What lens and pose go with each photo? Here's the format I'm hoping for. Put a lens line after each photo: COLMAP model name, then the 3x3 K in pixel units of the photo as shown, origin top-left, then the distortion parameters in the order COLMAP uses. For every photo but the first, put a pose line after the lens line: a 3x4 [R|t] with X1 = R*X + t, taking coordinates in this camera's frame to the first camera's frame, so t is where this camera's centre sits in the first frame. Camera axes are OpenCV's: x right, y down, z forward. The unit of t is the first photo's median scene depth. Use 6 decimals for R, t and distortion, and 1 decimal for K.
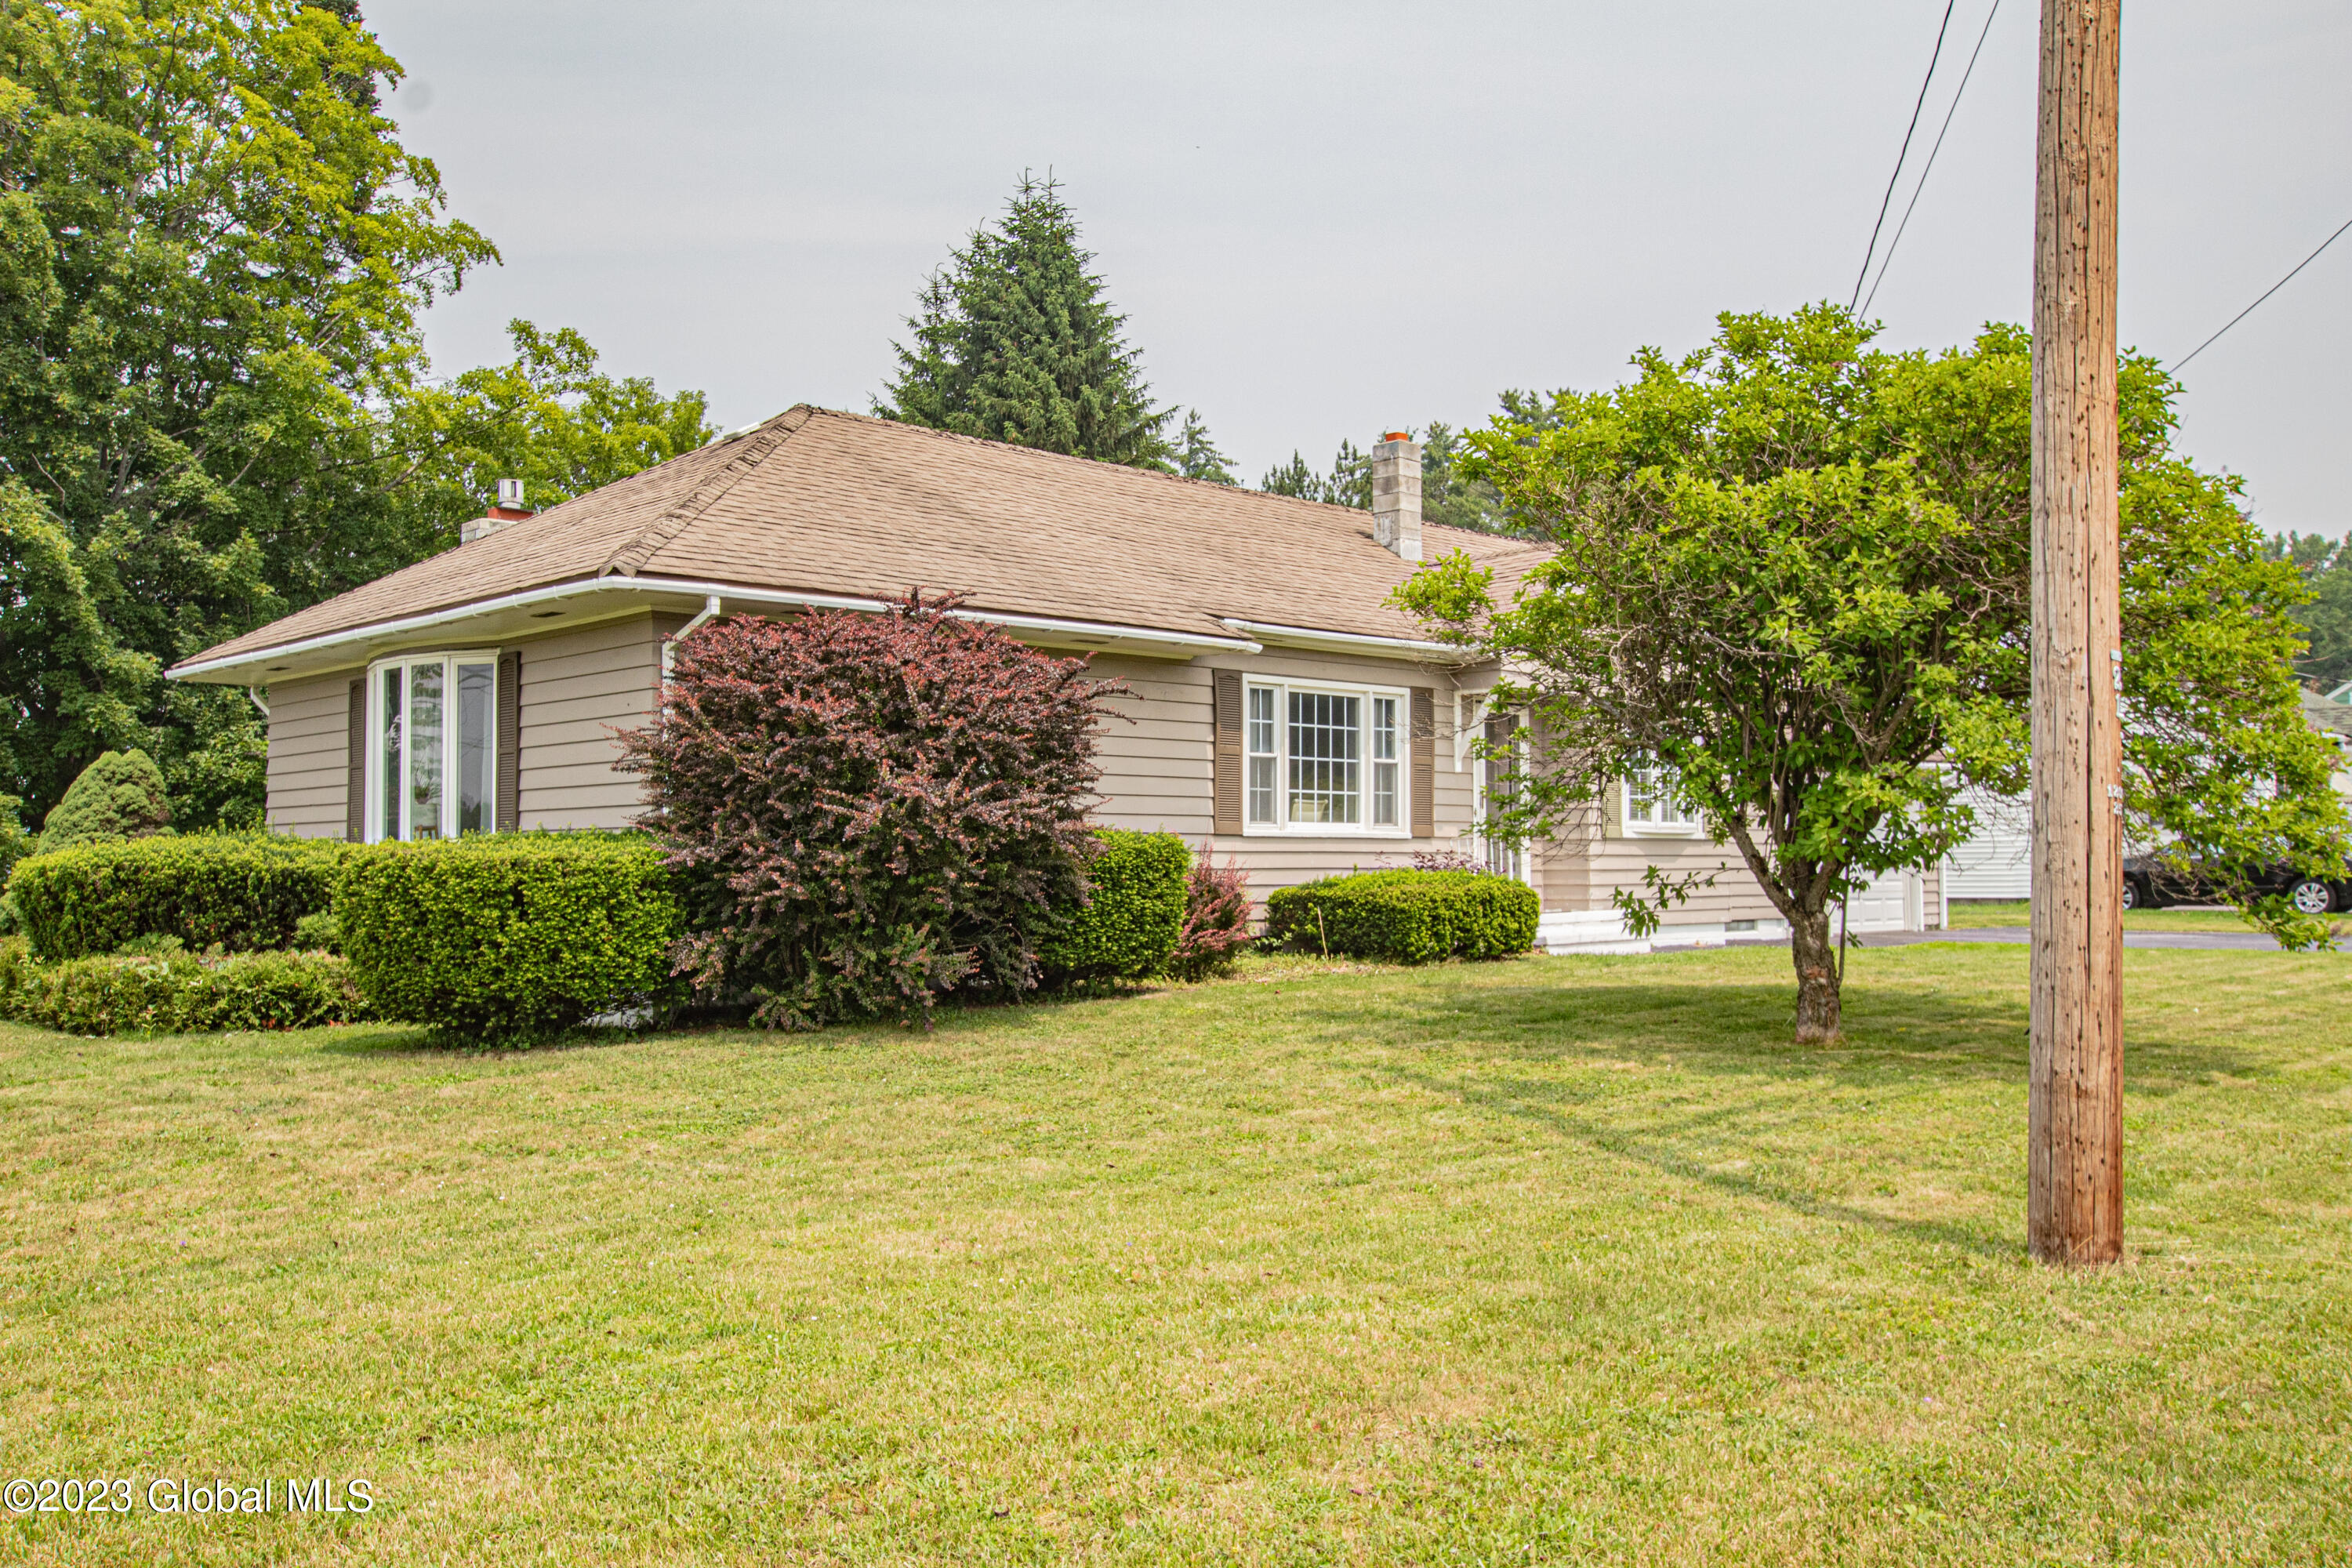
lens RADIAL K [[2036.0, 0, 1176.0], [0, 2036.0, 784.0], [0, 0, 1]] dist [0.021843, 0.001697]
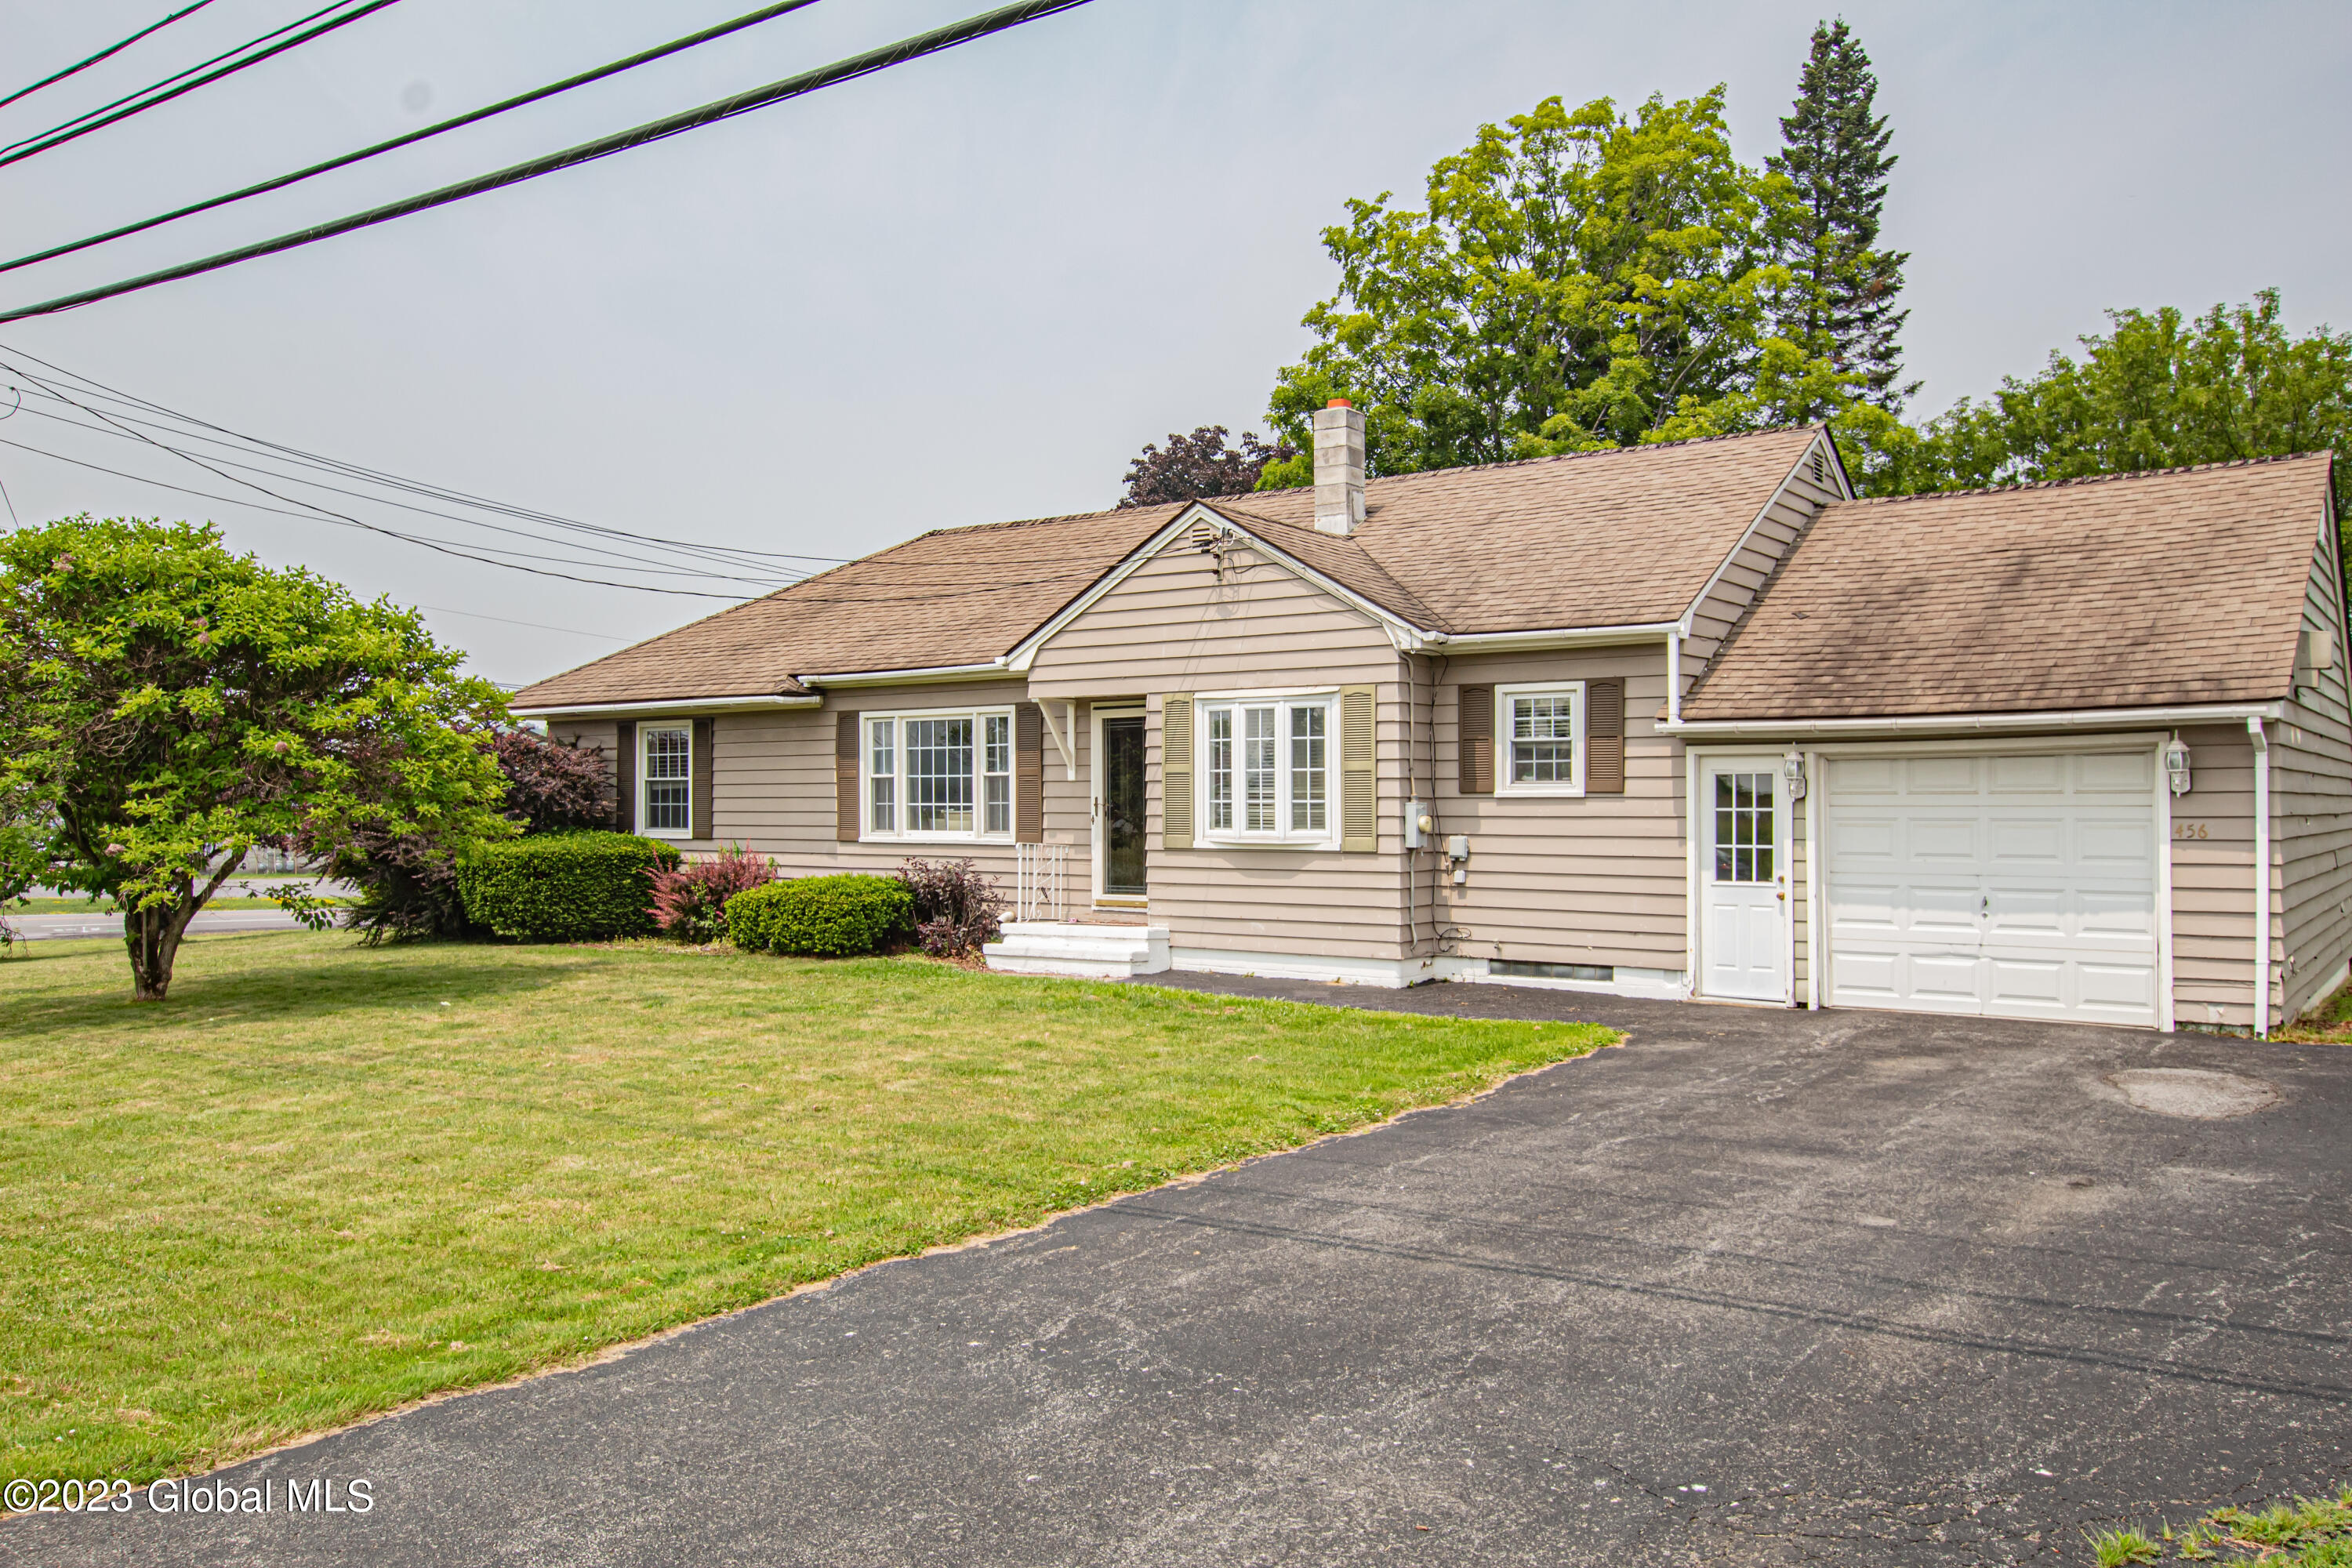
lens RADIAL K [[1817.1, 0, 1164.1], [0, 1817.1, 788.4], [0, 0, 1]] dist [-0.004324, 0.020346]
pose [[0.155078, -0.001814, -0.987901, 1.164254], [0.042483, 0.999085, 0.004834, -0.004916], [0.986988, -0.042719, 0.155013, 1.008167]]
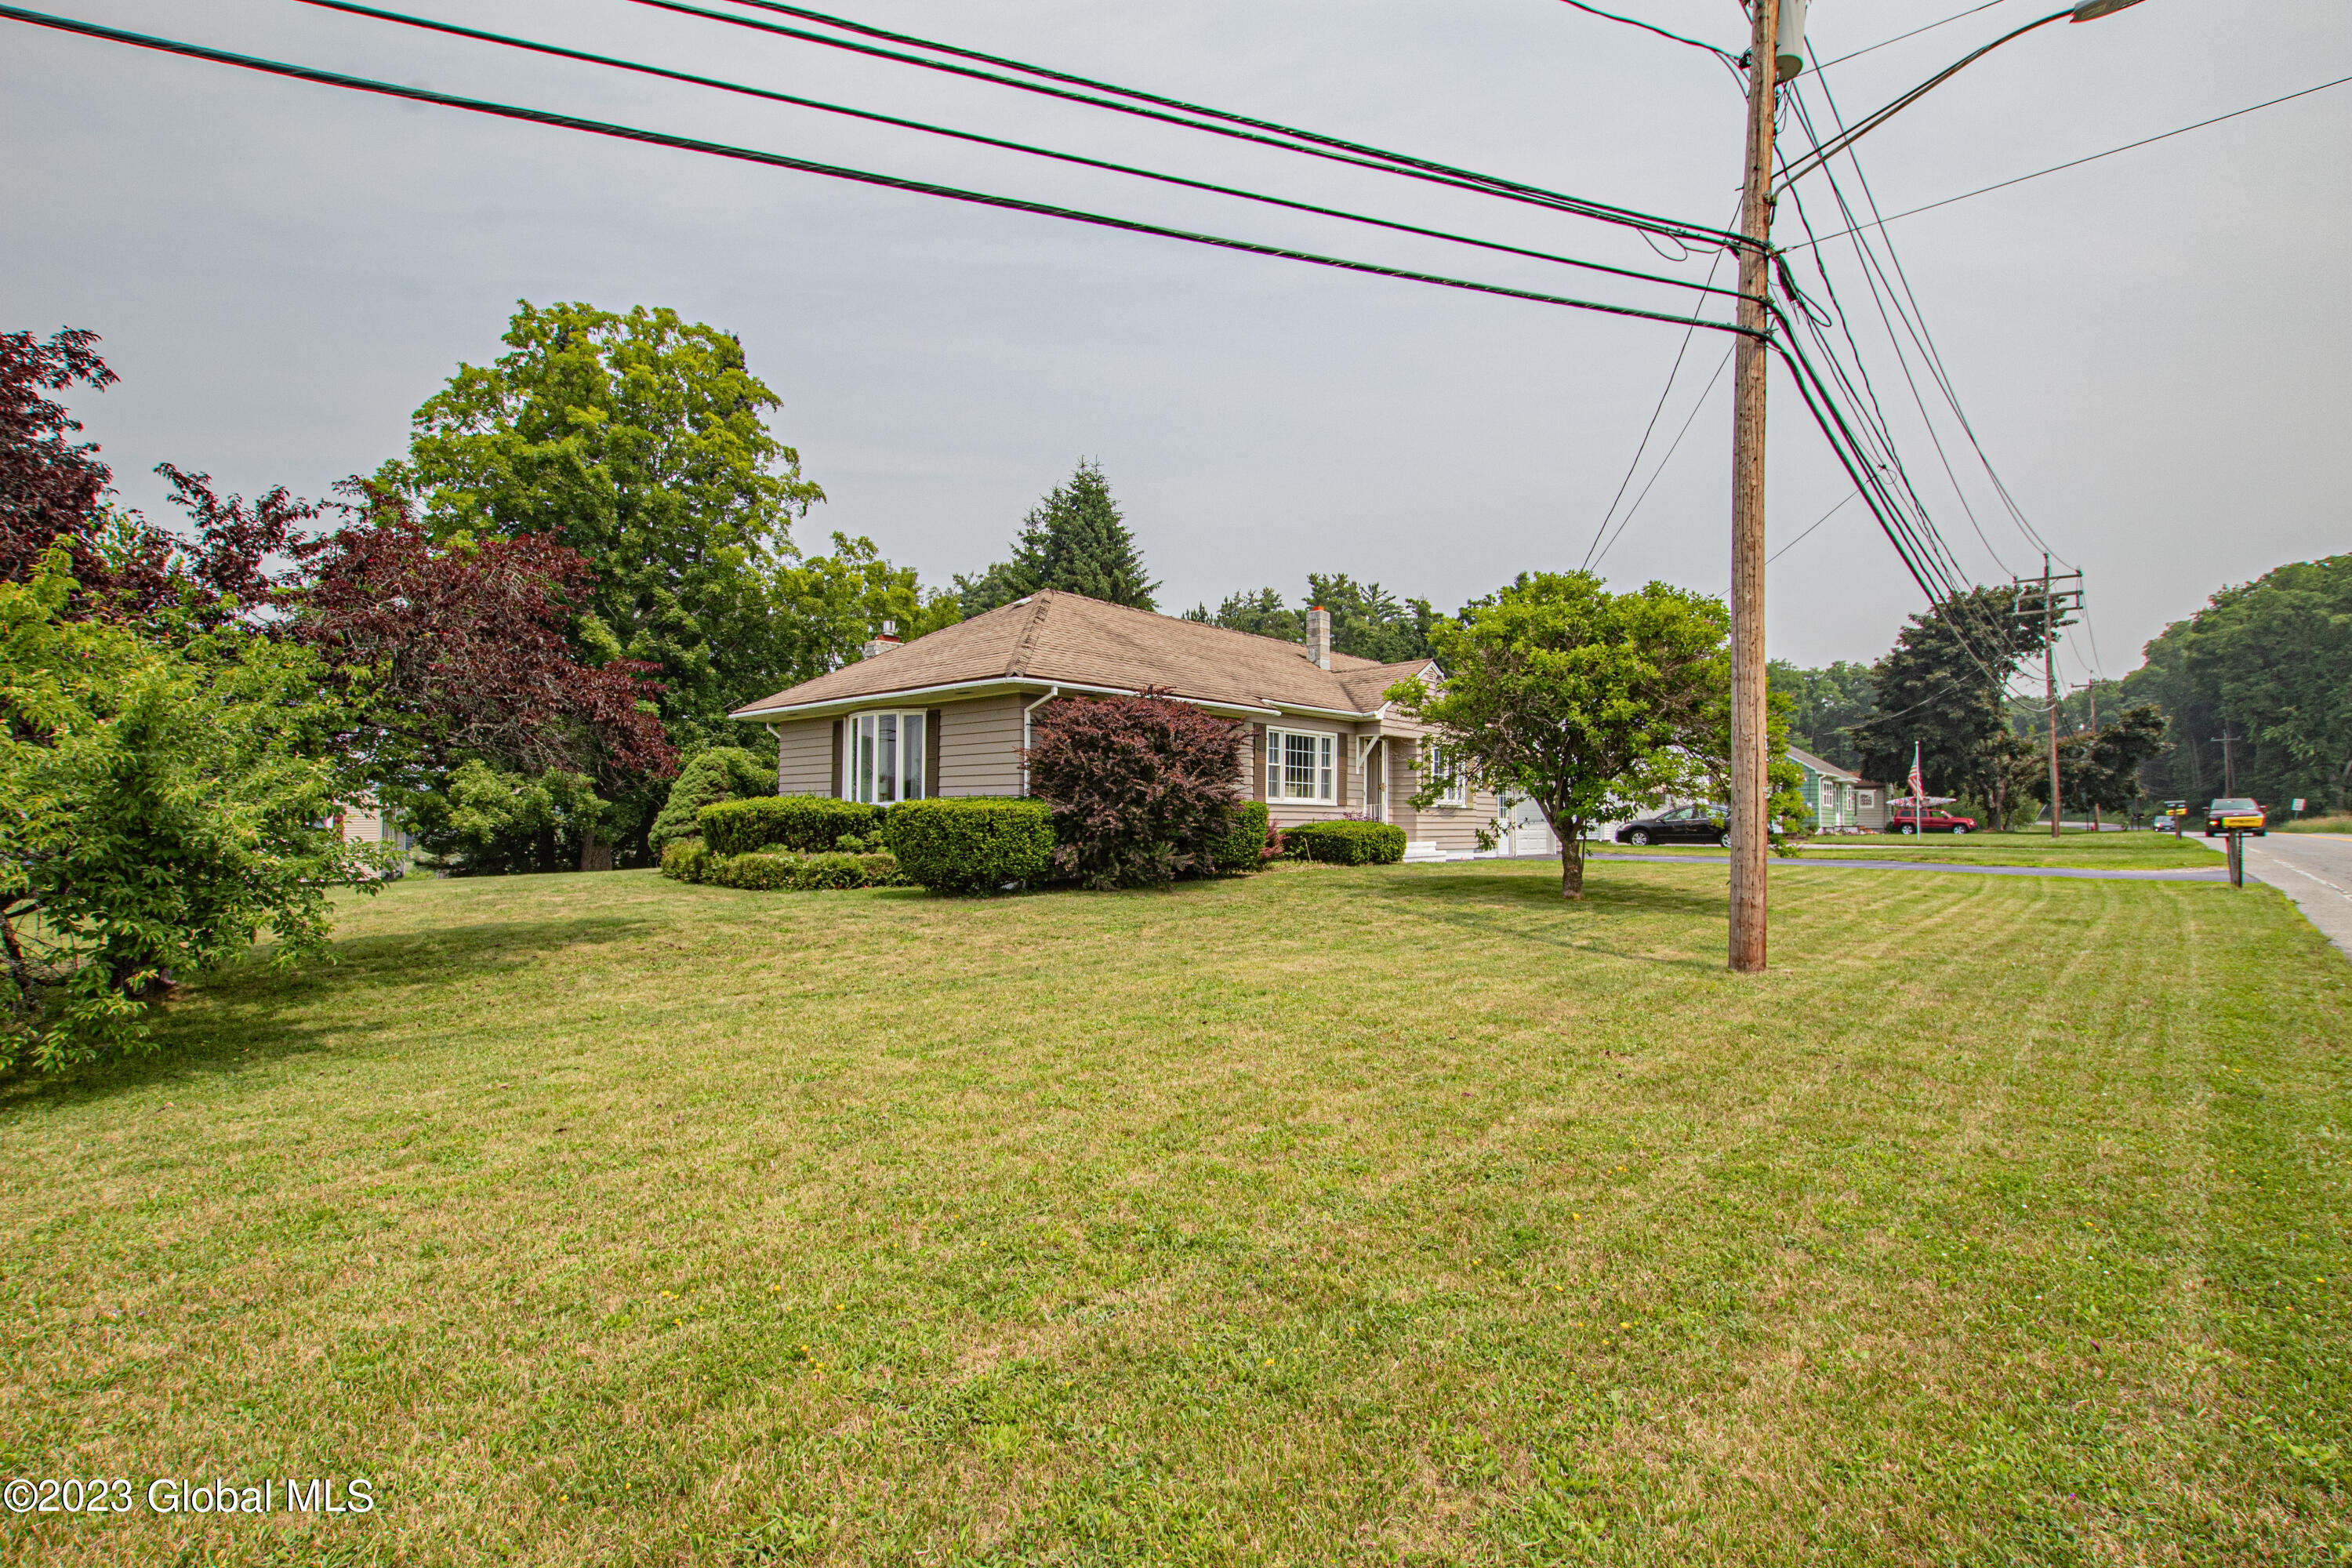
lens RADIAL K [[1101.9, 0, 1171.1], [0, 1101.9, 796.4], [0, 0, 1]] dist [-0.038143, 0.007762]
pose [[0.997867, 0.013762, 0.063813, -0.134923], [-0.014944, 0.999725, 0.018078, -0.000659], [-0.063547, -0.018993, 0.997798, -0.115620]]
